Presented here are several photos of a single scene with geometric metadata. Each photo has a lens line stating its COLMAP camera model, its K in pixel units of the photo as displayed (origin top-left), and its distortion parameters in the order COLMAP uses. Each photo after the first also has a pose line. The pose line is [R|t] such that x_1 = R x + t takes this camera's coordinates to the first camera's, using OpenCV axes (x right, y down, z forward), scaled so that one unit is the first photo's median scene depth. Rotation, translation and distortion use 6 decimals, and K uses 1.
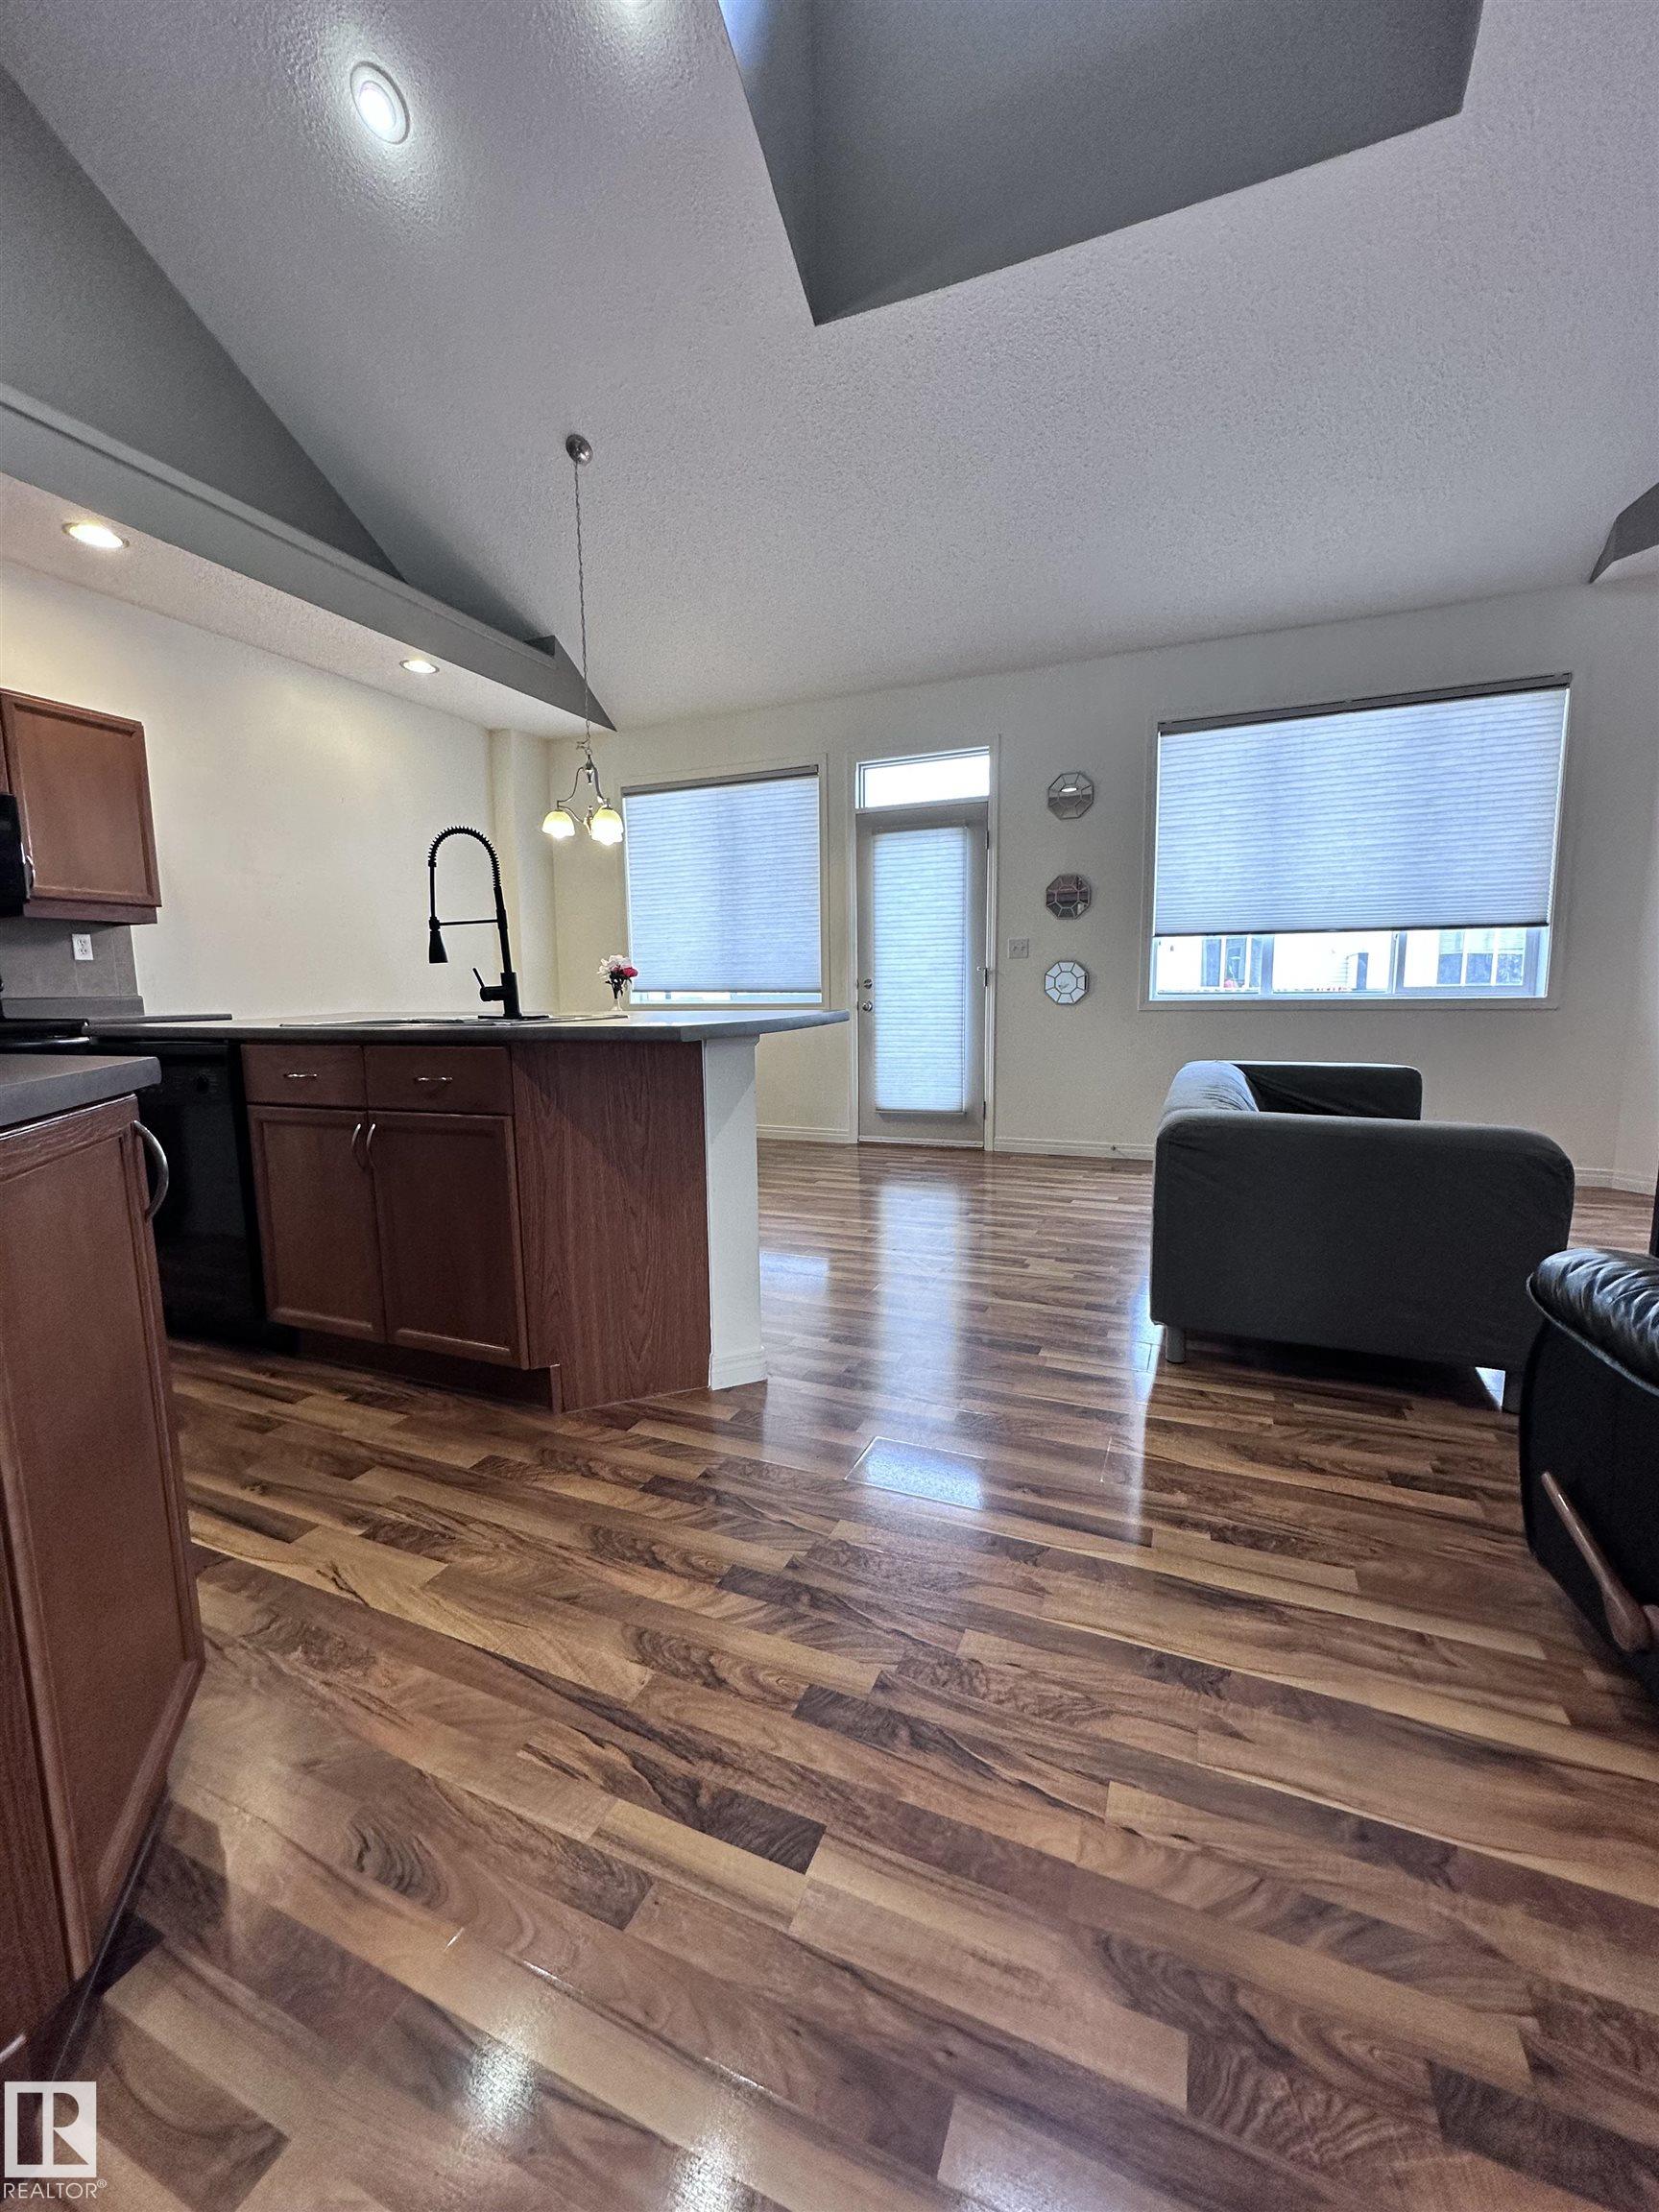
lens RADIAL K [[880.1, 0, 829.3], [0, 880.1, 1103.7], [0, 0, 1]] dist [-0.004786, 0.000628]
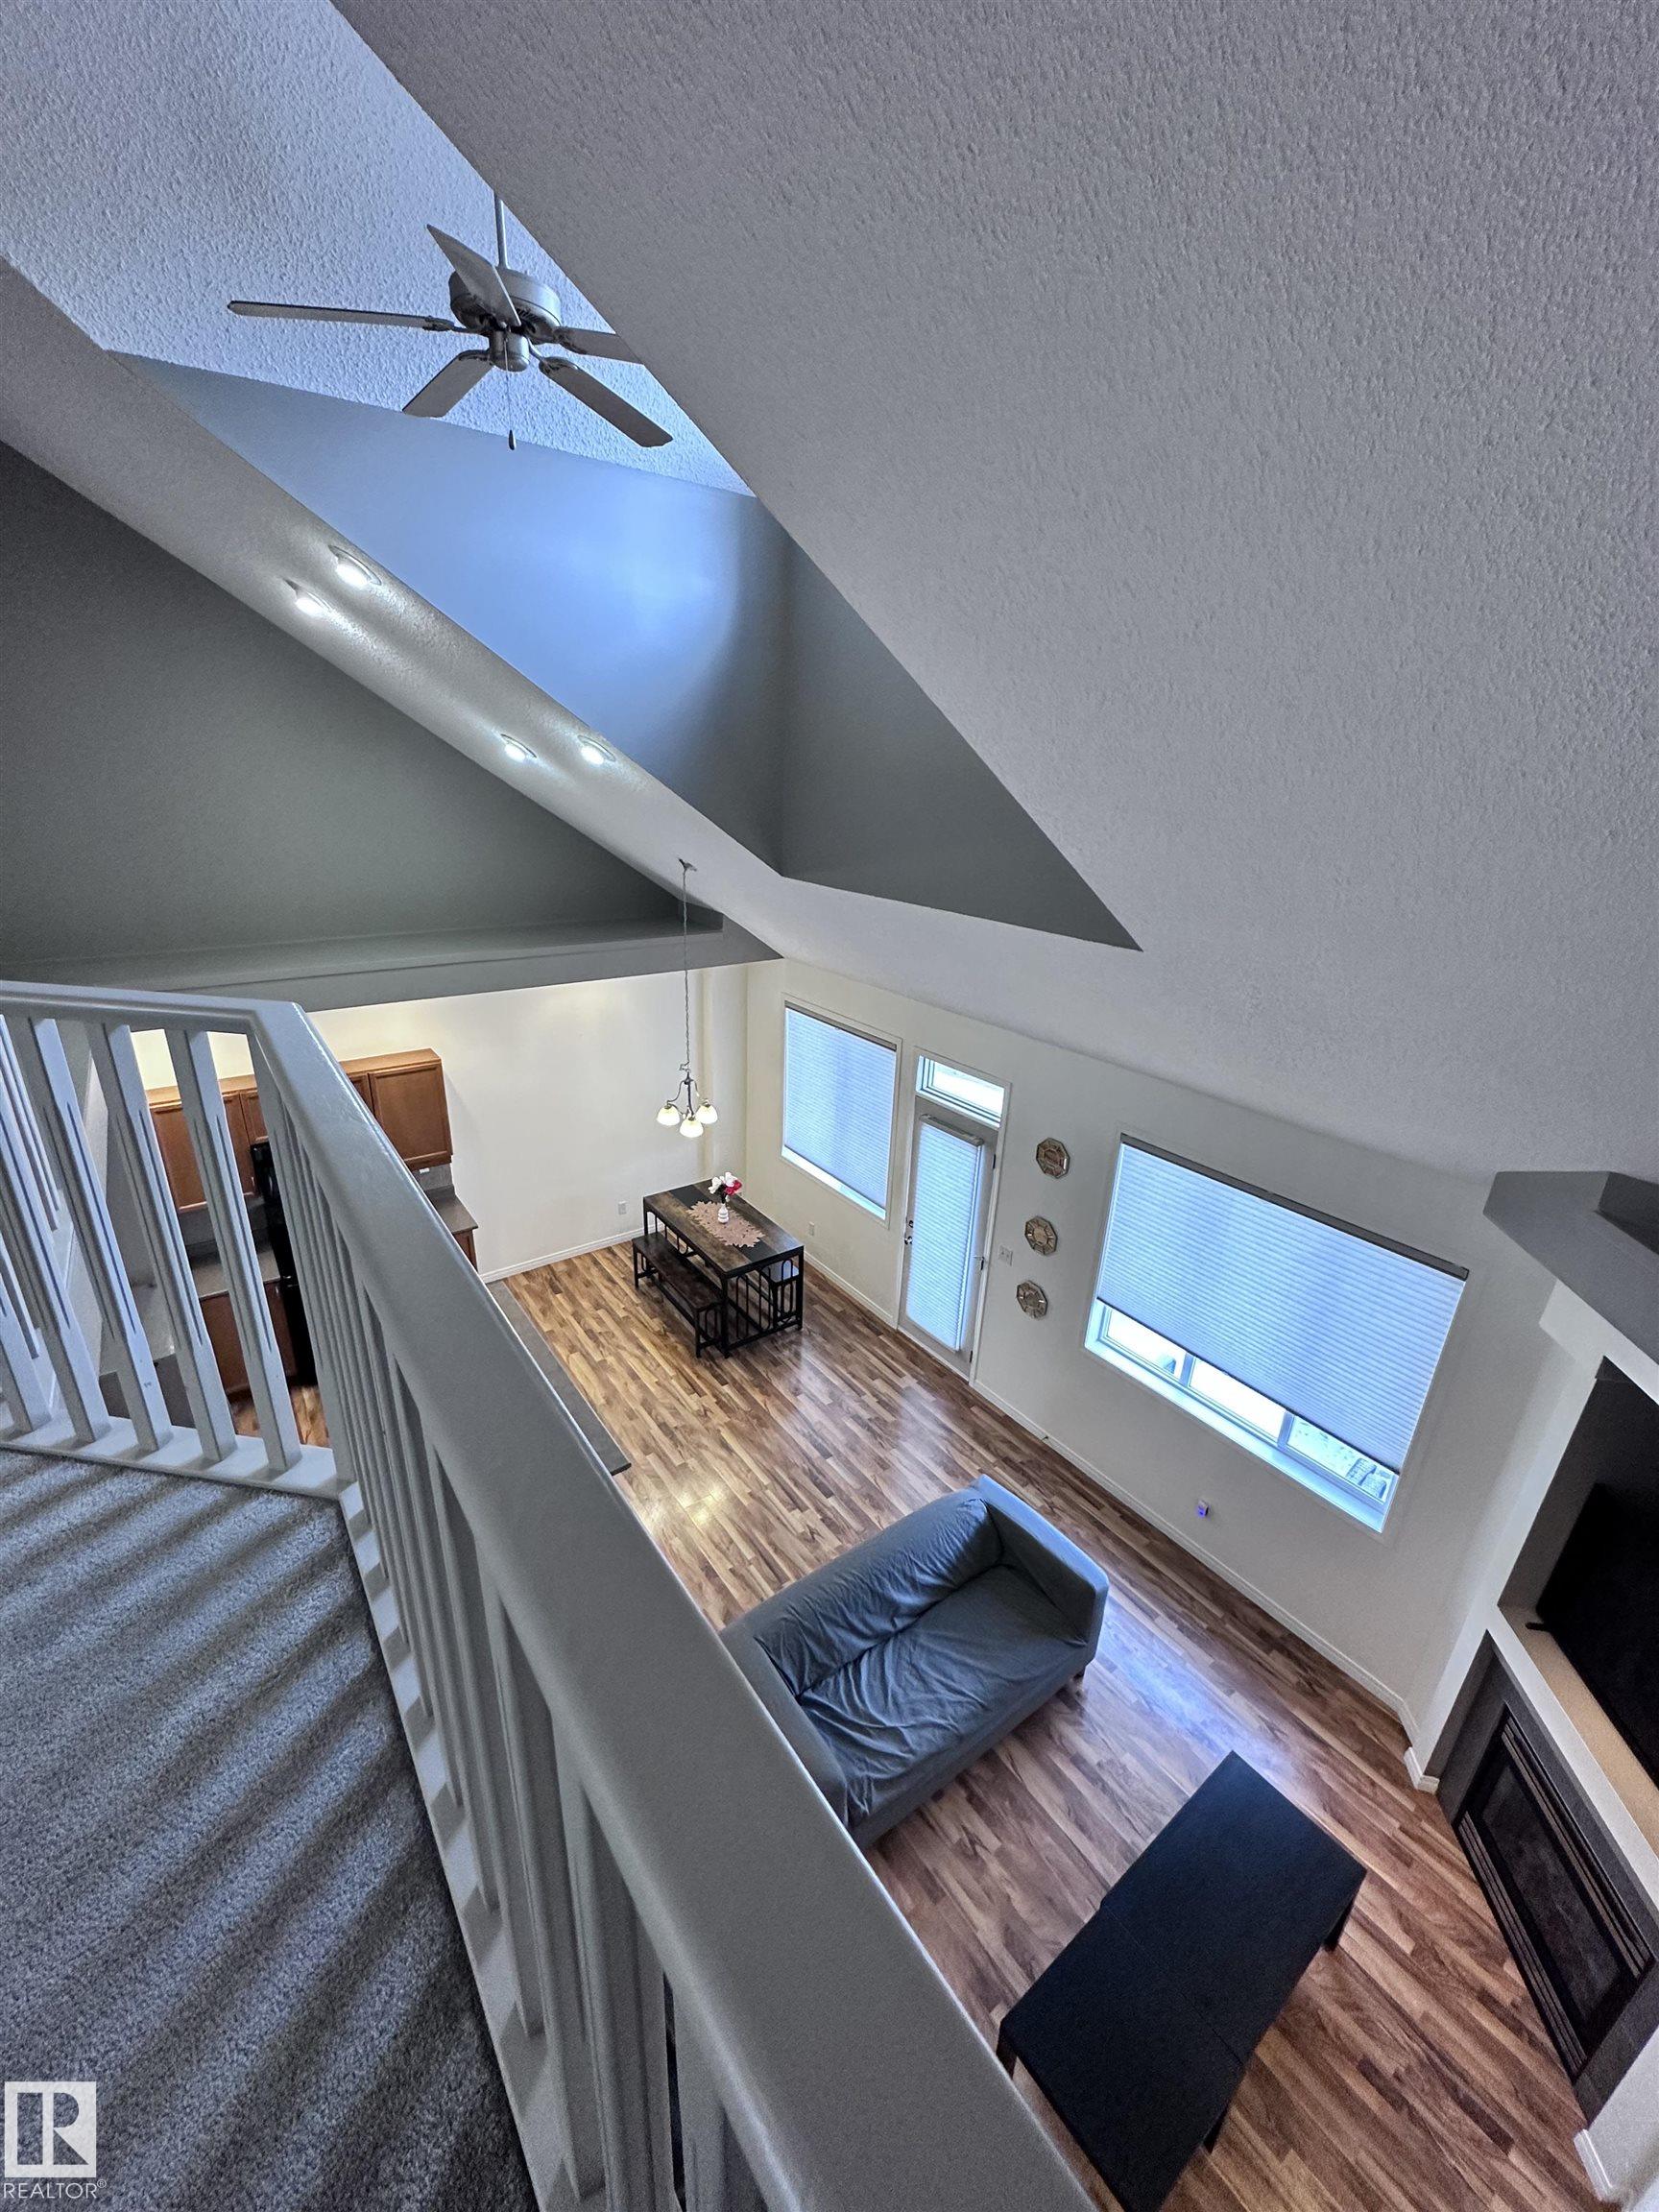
lens RADIAL K [[880.1, 0, 829.3], [0, 880.1, 1103.7], [0, 0, 1]] dist [-0.004786, 0.000628]
pose [[0.862908, 0.220432, -0.454752, 1.214764], [-0.110729, 0.960460, 0.255452, -1.560352], [0.493081, -0.170077, 0.853197, -0.208465]]
